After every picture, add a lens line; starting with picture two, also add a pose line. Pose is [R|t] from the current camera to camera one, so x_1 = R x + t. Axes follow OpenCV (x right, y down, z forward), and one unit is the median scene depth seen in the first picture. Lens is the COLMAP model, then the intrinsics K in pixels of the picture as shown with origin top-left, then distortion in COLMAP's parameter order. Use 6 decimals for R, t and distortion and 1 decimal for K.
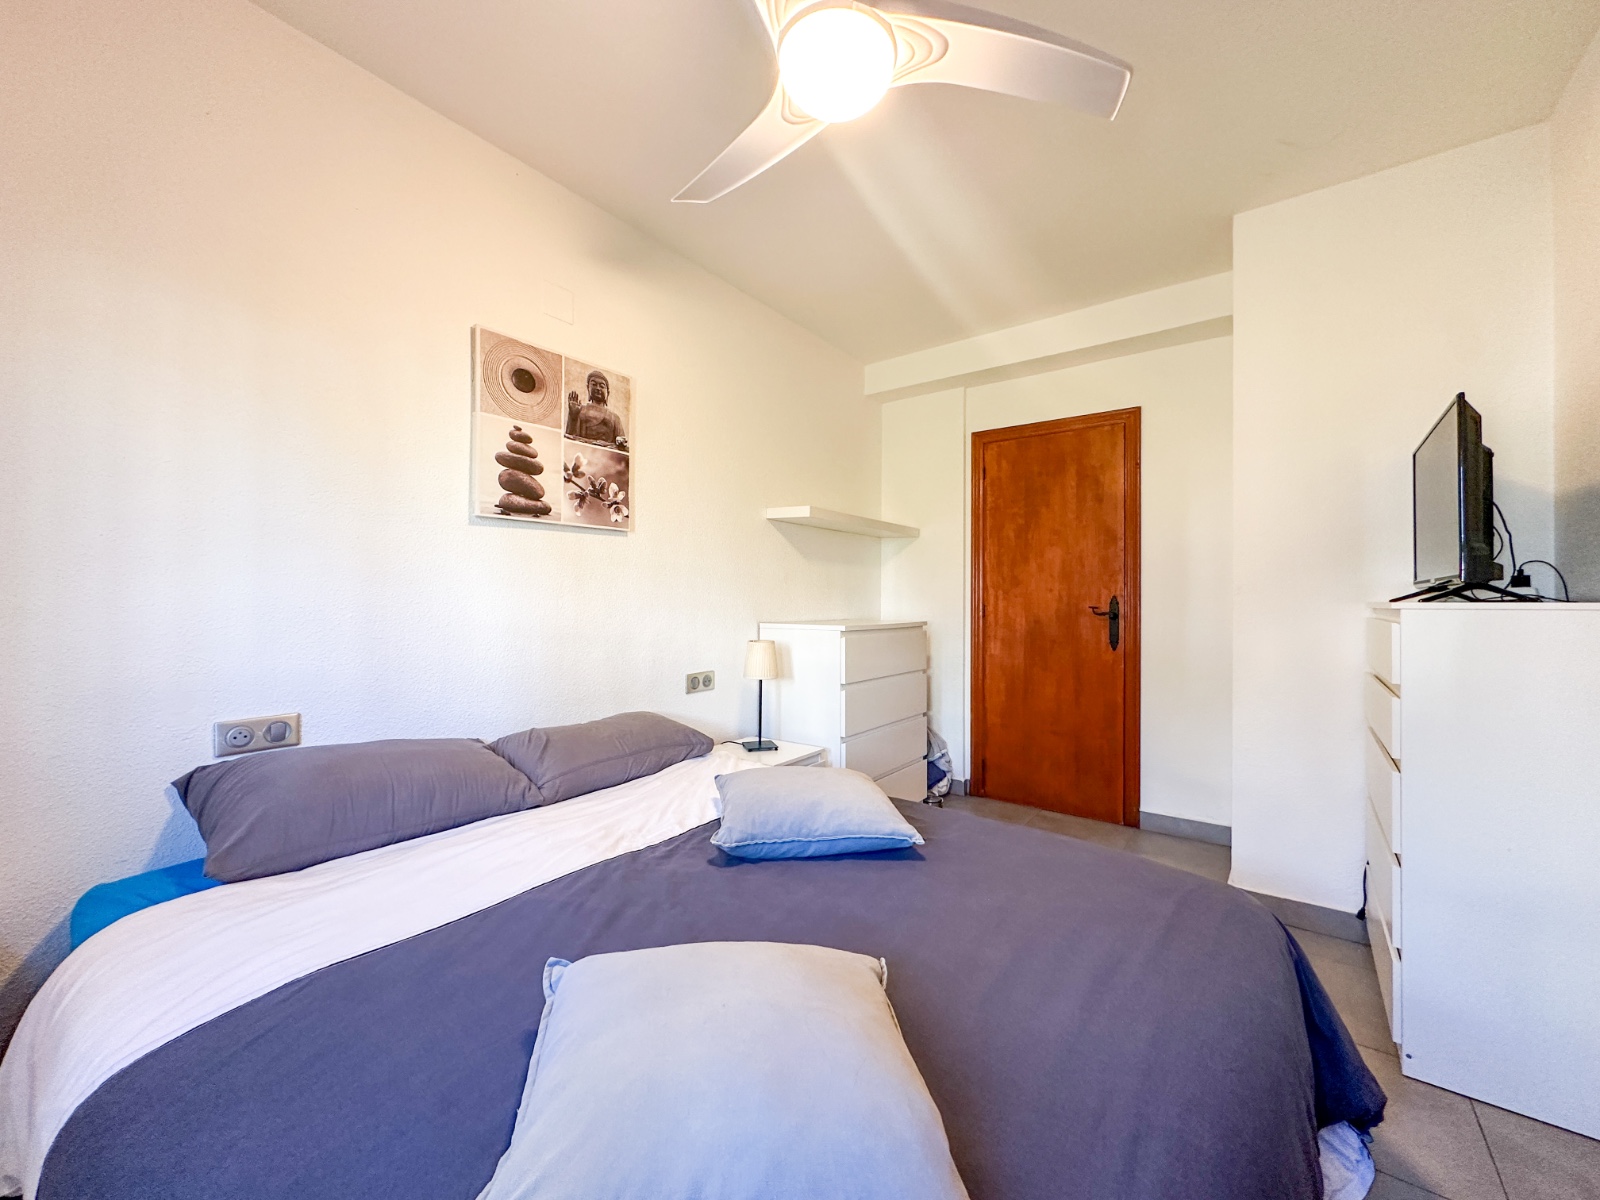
lens RADIAL K [[635.3, 0, 801.3], [0, 635.3, 596.9], [0, 0, 1]] dist [-0.000597, 0.000001]
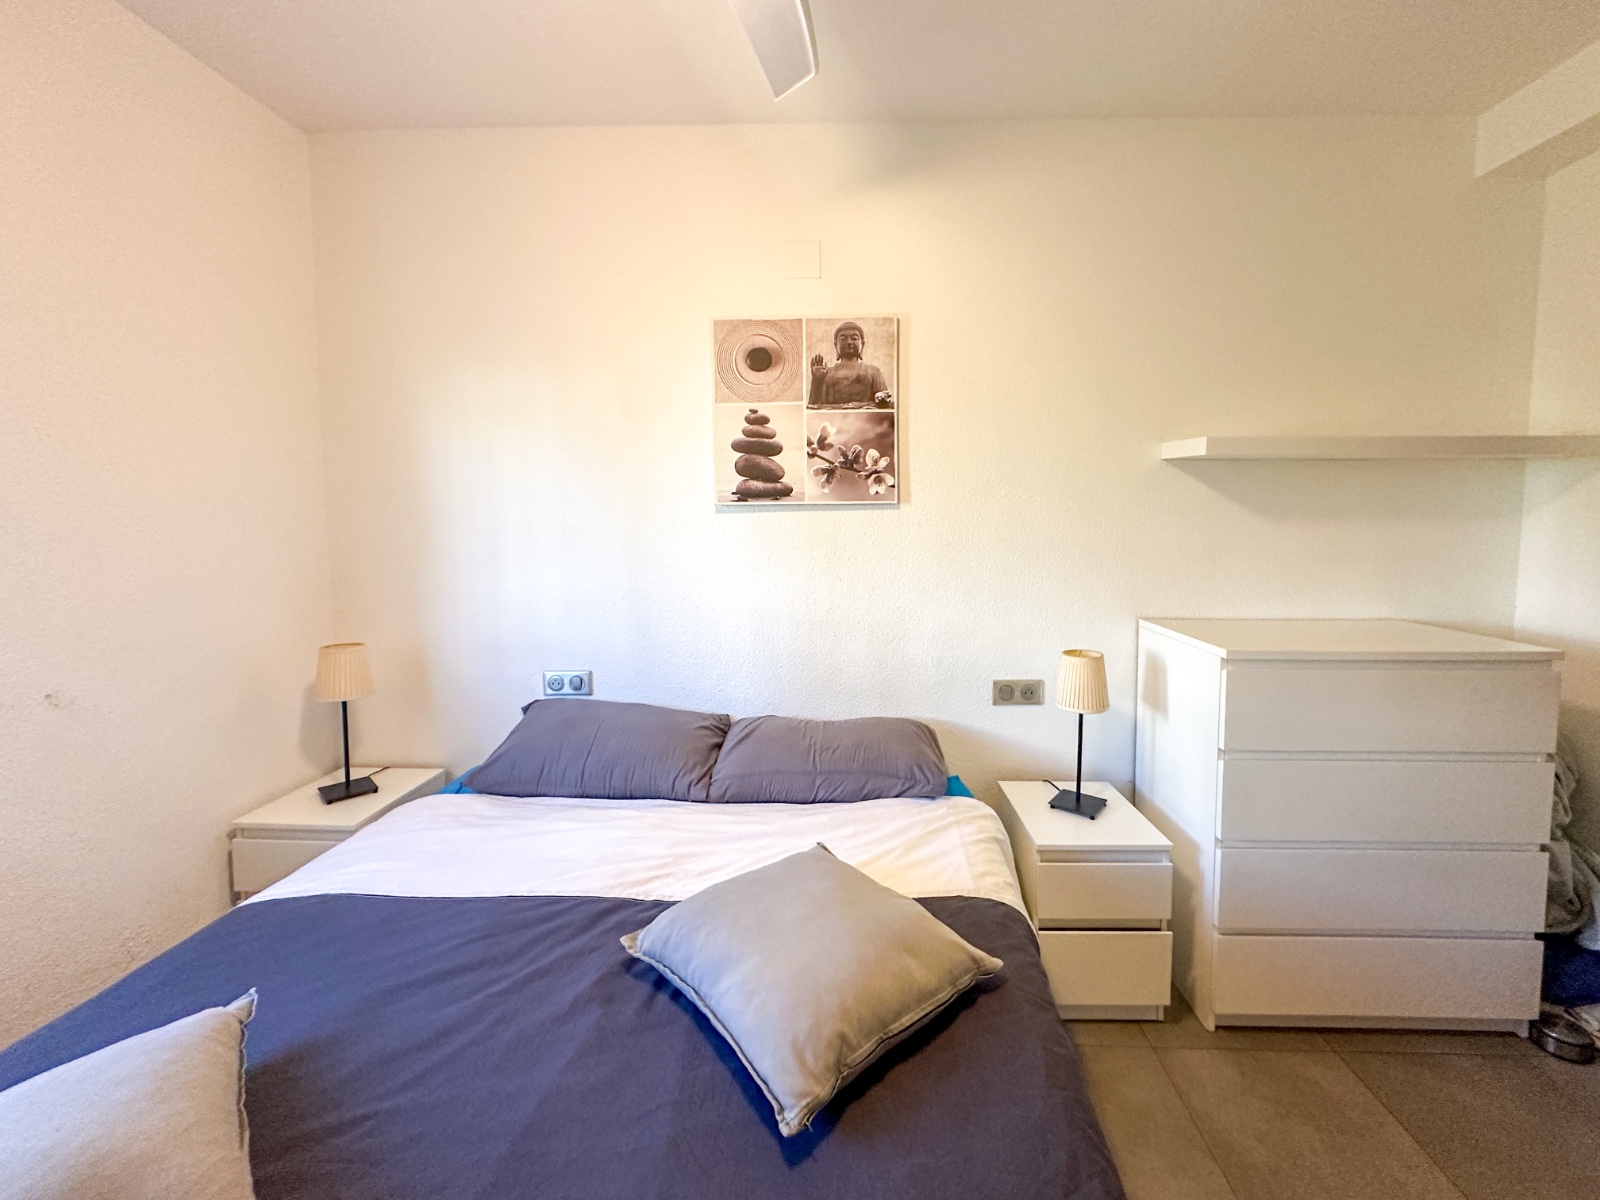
lens RADIAL K [[655.7, 0, 832.7], [0, 655.7, 557.2], [0, 0, 1]] dist [0.001439, 0.000135]
pose [[0.575062, 0.047849, -0.816709, 0.412476], [0.008143, 0.997904, 0.064198, -0.093937], [0.818069, -0.043568, 0.573467, 0.458275]]
